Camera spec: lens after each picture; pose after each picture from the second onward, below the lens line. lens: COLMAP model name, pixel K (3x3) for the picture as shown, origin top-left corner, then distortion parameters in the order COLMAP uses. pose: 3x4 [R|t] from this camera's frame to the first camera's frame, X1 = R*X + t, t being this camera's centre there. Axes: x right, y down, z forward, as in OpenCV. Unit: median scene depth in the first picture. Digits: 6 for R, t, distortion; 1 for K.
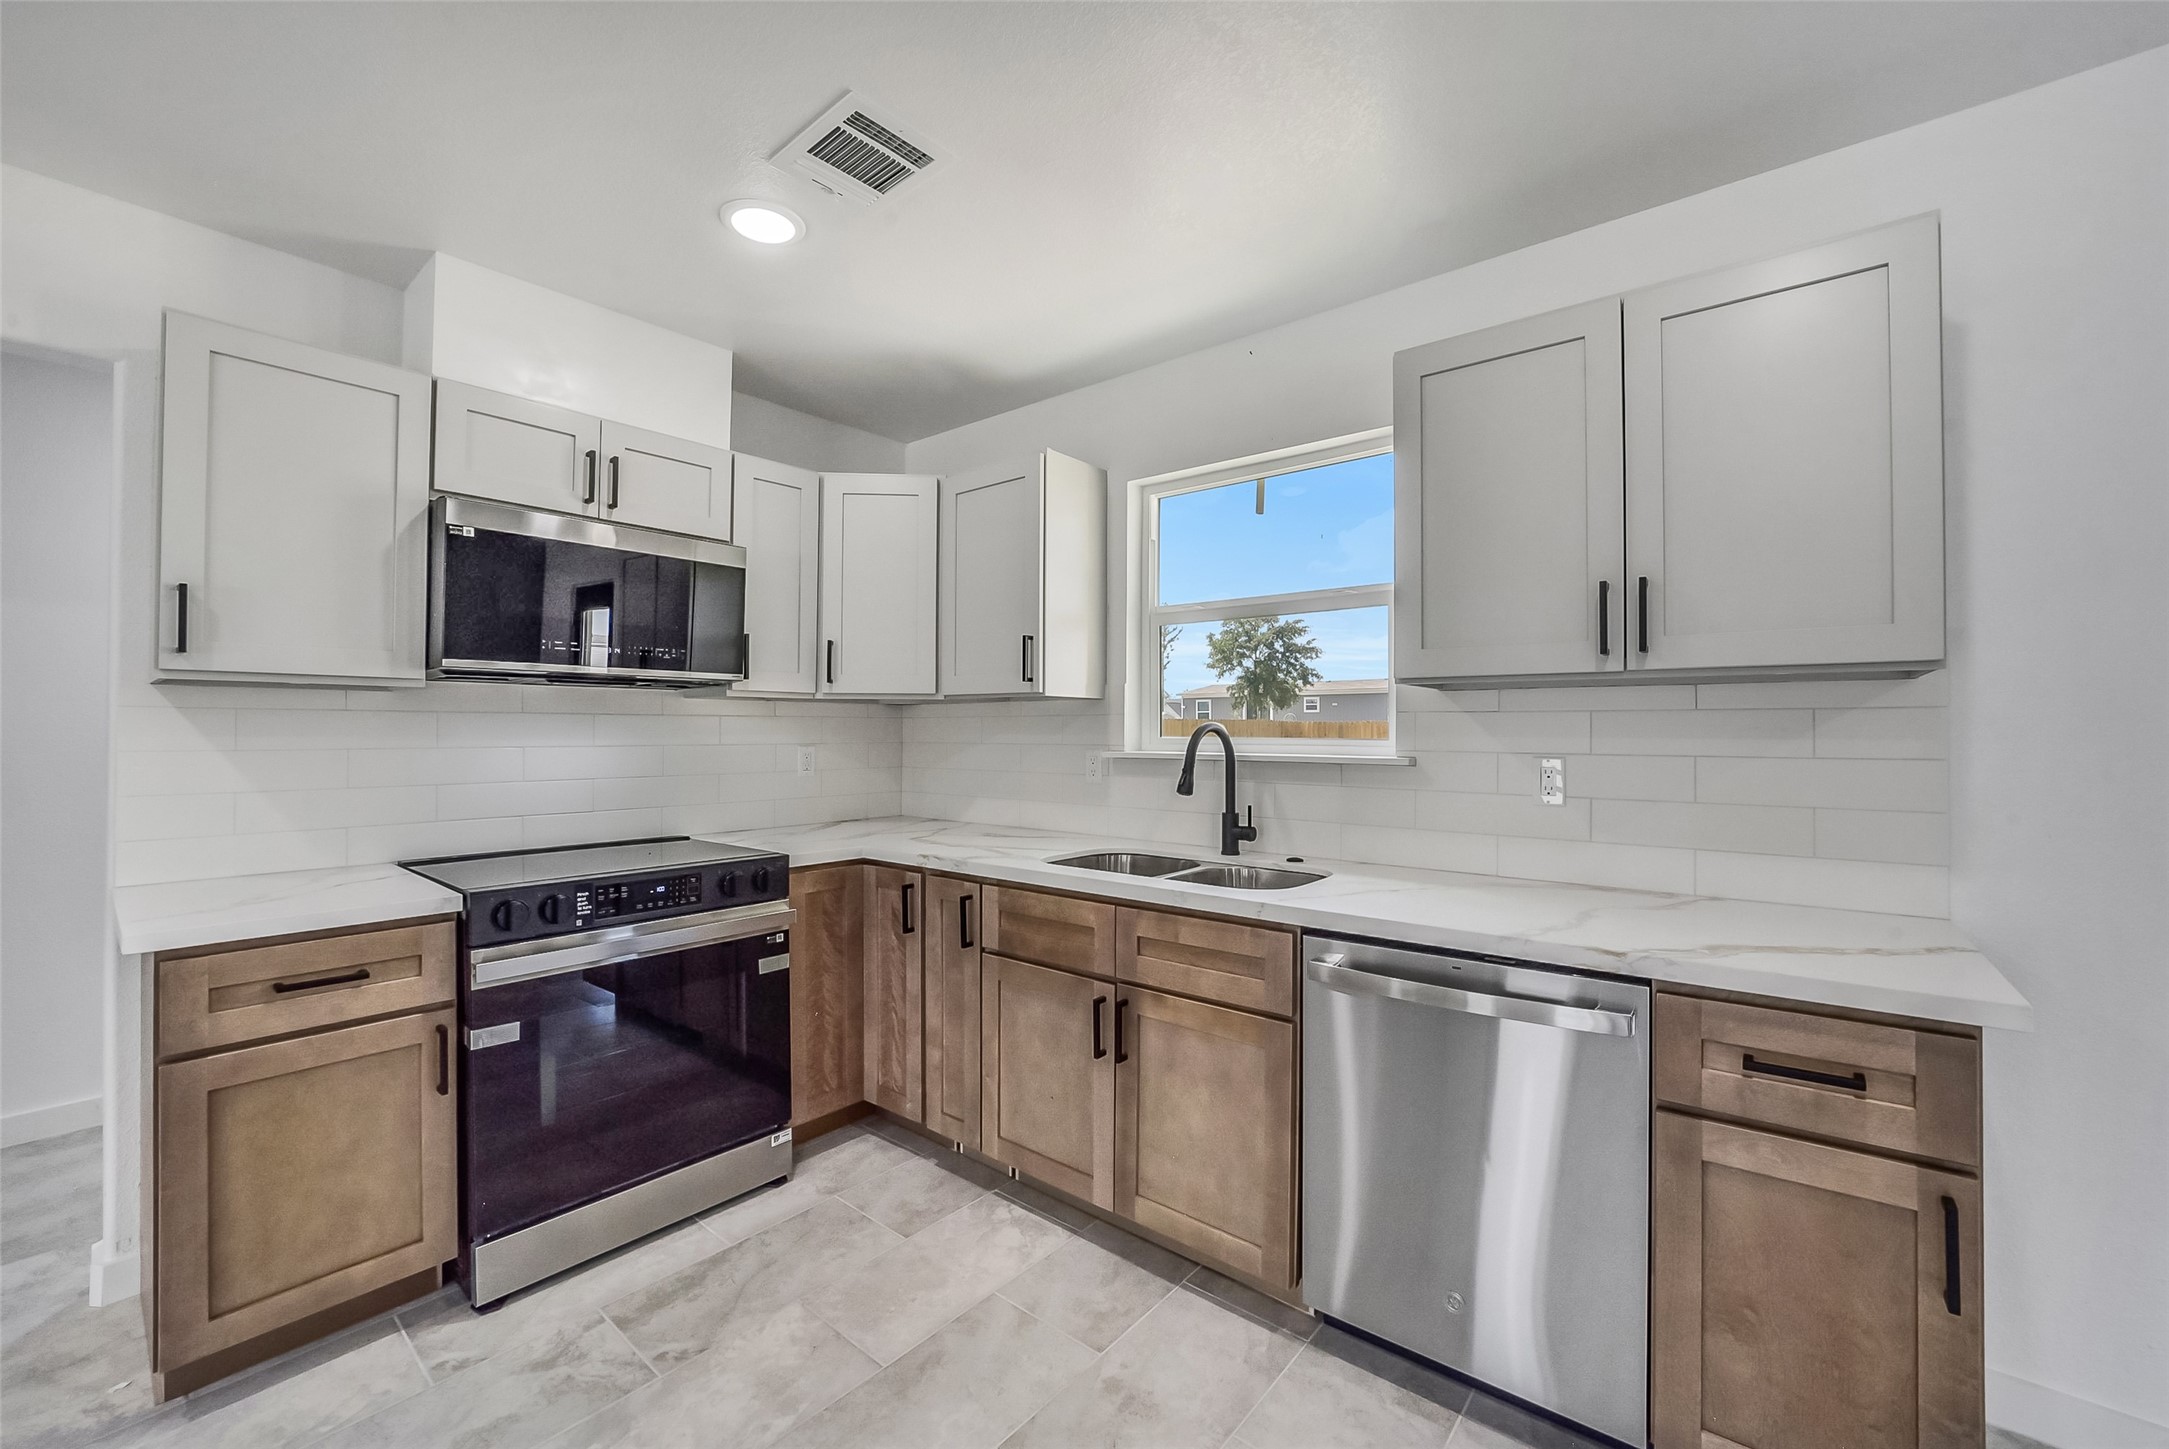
lens RADIAL K [[854.4, 0, 1091.9], [0, 854.4, 721.9], [0, 0, 1]] dist [-0.035678, 0.006240]
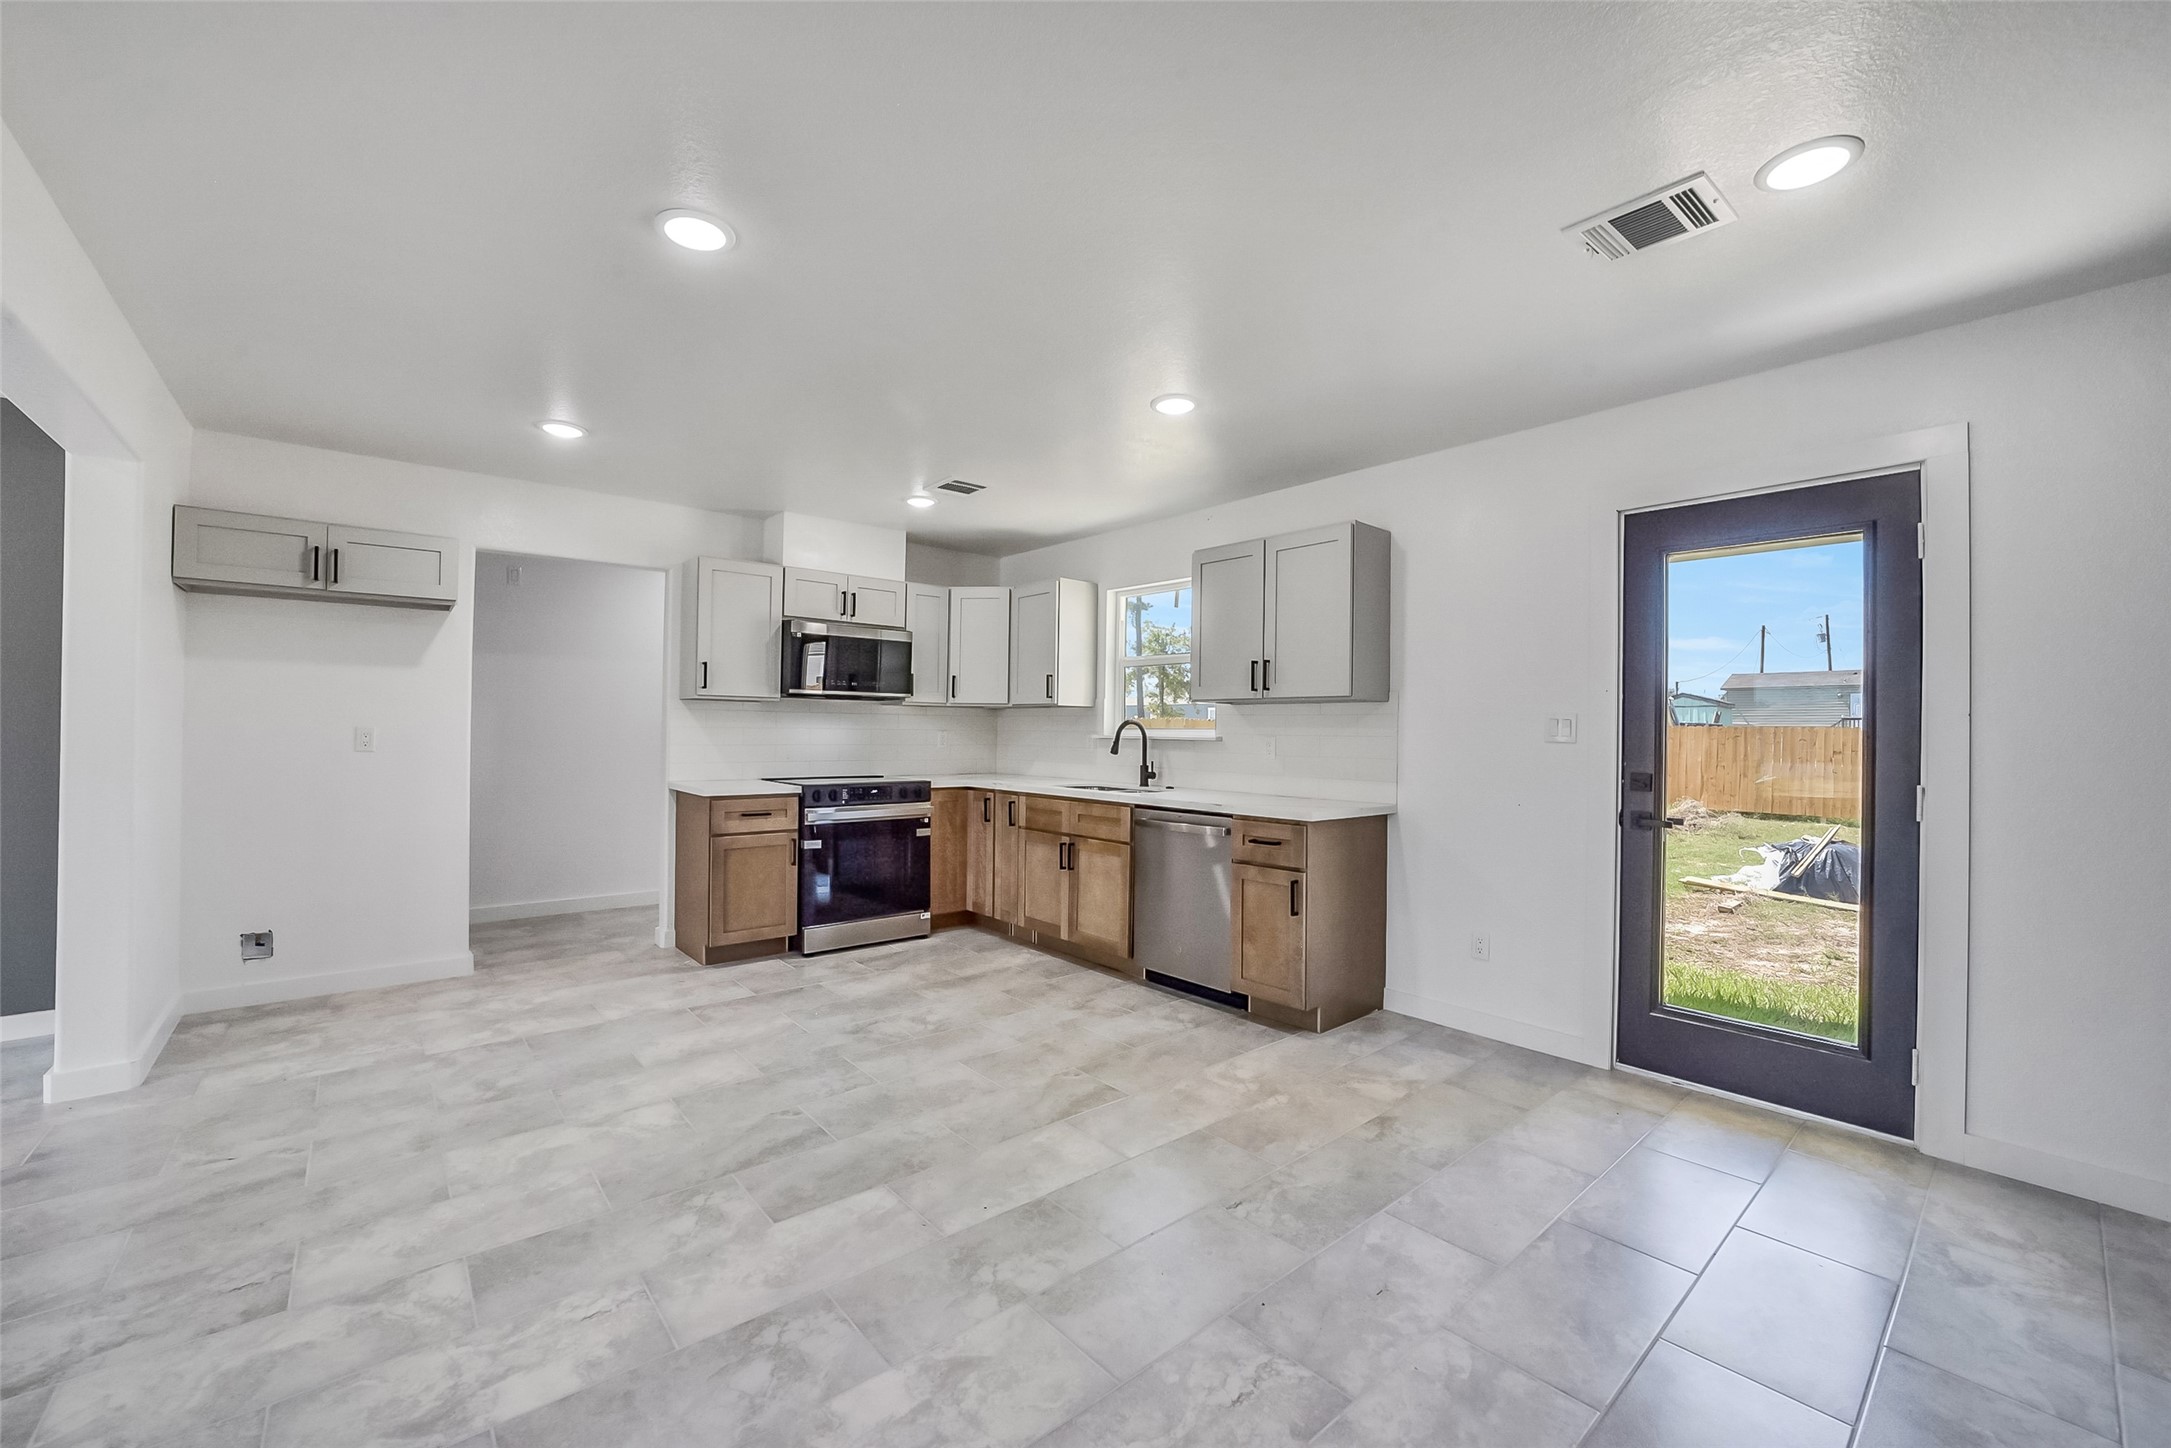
lens RADIAL K [[855.2, 0, 1089.9], [0, 855.2, 719.9], [0, 0, 1]] dist [-0.035678, 0.006240]
pose [[0.984988, 0.008031, -0.172436, 0.465740], [-0.008820, 0.999954, -0.003807, 0.012826], [0.172398, 0.005270, 0.985013, -1.199162]]
